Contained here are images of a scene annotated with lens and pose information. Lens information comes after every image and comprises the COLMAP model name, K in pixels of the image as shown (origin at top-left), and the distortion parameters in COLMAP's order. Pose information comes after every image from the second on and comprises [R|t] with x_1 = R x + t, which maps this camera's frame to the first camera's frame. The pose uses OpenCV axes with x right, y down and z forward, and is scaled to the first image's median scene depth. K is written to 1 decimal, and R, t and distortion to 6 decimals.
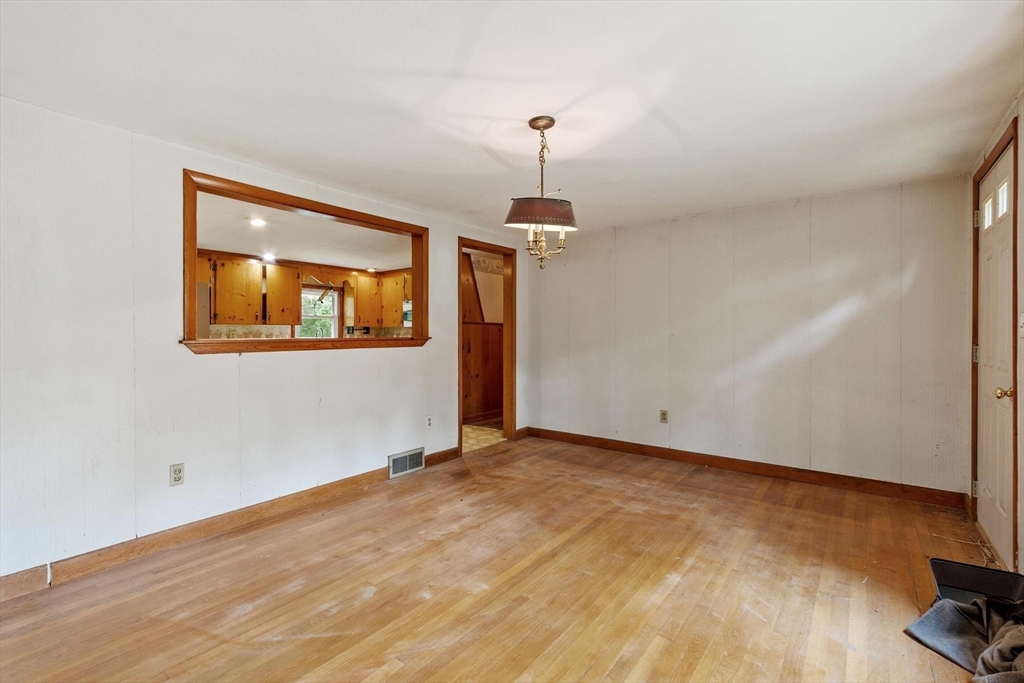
lens RADIAL K [[471.3, 0, 486.2], [0, 471.3, 336.2], [0, 0, 1]] dist [0.001740, -0.000095]
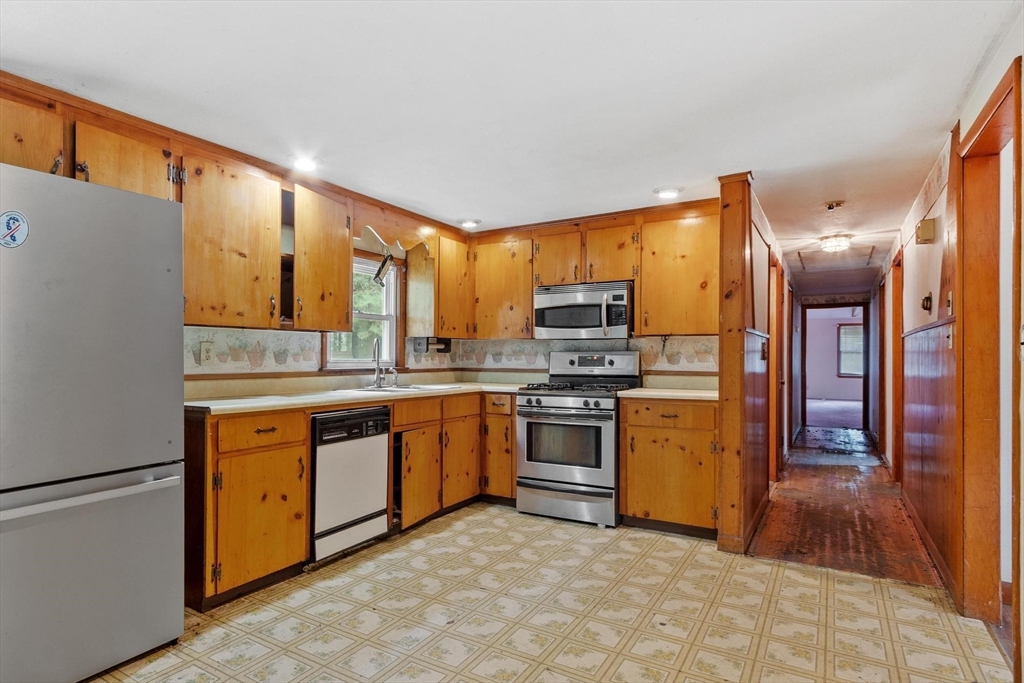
lens RADIAL K [[566.6, 0, 481.1], [0, 566.6, 353.8], [0, 0, 1]] dist [0.003625, 0.000258]
pose [[0.993506, 0.006334, 0.113600, -0.592074], [-0.005693, 0.999966, -0.005966, 0.000341], [-0.113634, 0.005281, 0.993509, 0.794650]]
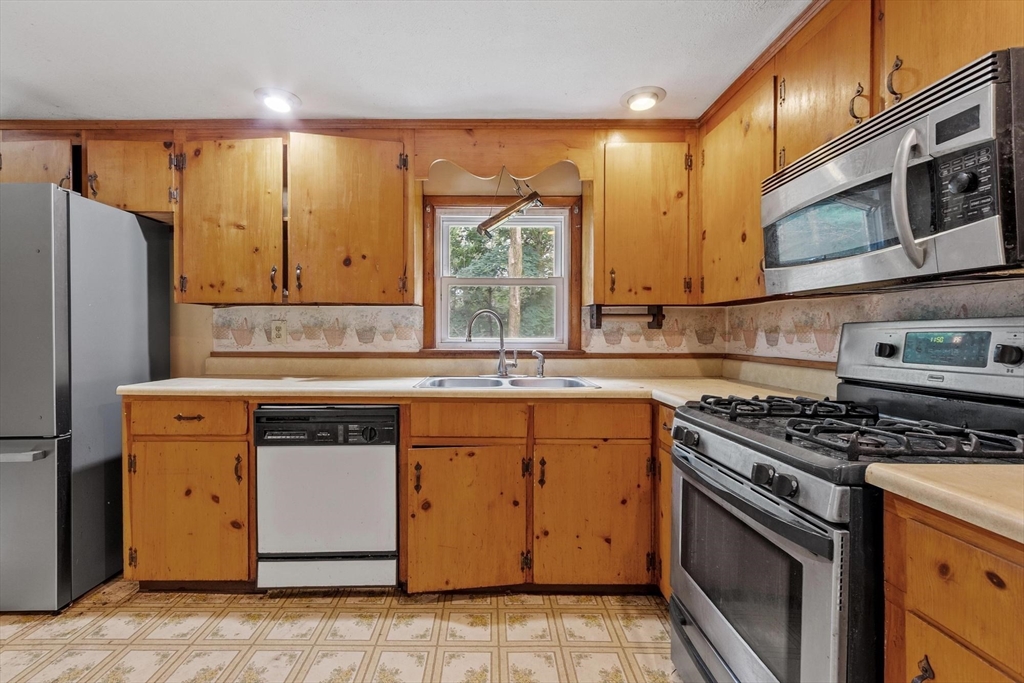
lens RADIAL K [[452.1, 0, 478.2], [0, 452.1, 334.4], [0, 0, 1]] dist [0.005832, -0.000132]
pose [[0.614170, 0.005891, -0.789152, -0.174047], [-0.004212, 0.999982, 0.004186, -0.002732], [0.789163, 0.000753, 0.614184, 1.489861]]
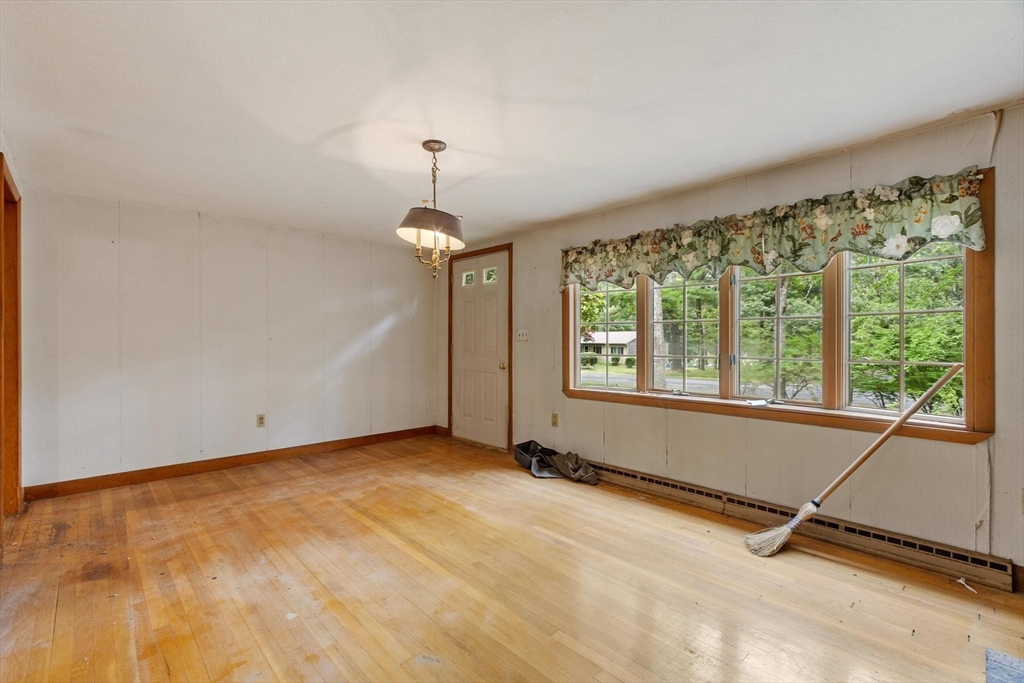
lens RADIAL K [[438.9, 0, 486.0], [0, 438.9, 343.7], [0, 0, 1]] dist [0.002724, 0.000318]
pose [[0.157762, -0.007622, 0.987448, -0.548578], [0.002001, 0.999971, 0.007399, 0.001644], [-0.987475, 0.000809, 0.157773, 0.448311]]
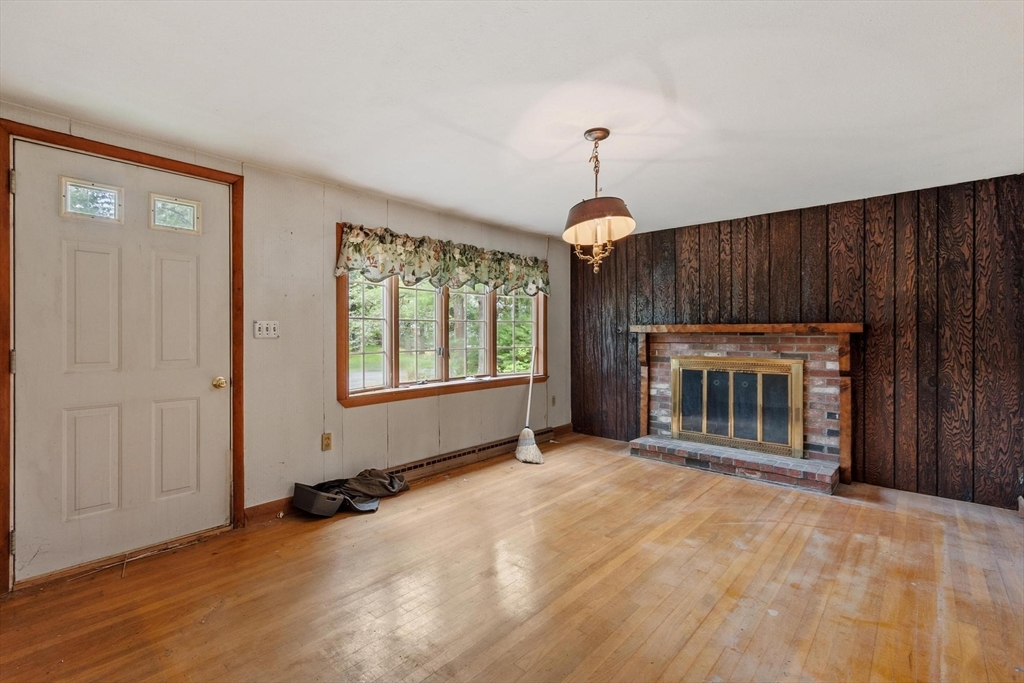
lens RADIAL K [[460.6, 0, 481.2], [0, 460.6, 336.7], [0, 0, 1]] dist [0.002159, -0.000360]
pose [[-0.995752, 0.002484, 0.092043, 0.175559], [0.003128, 0.999972, 0.006858, -0.004412], [-0.092024, 0.007117, -0.995731, 1.281896]]
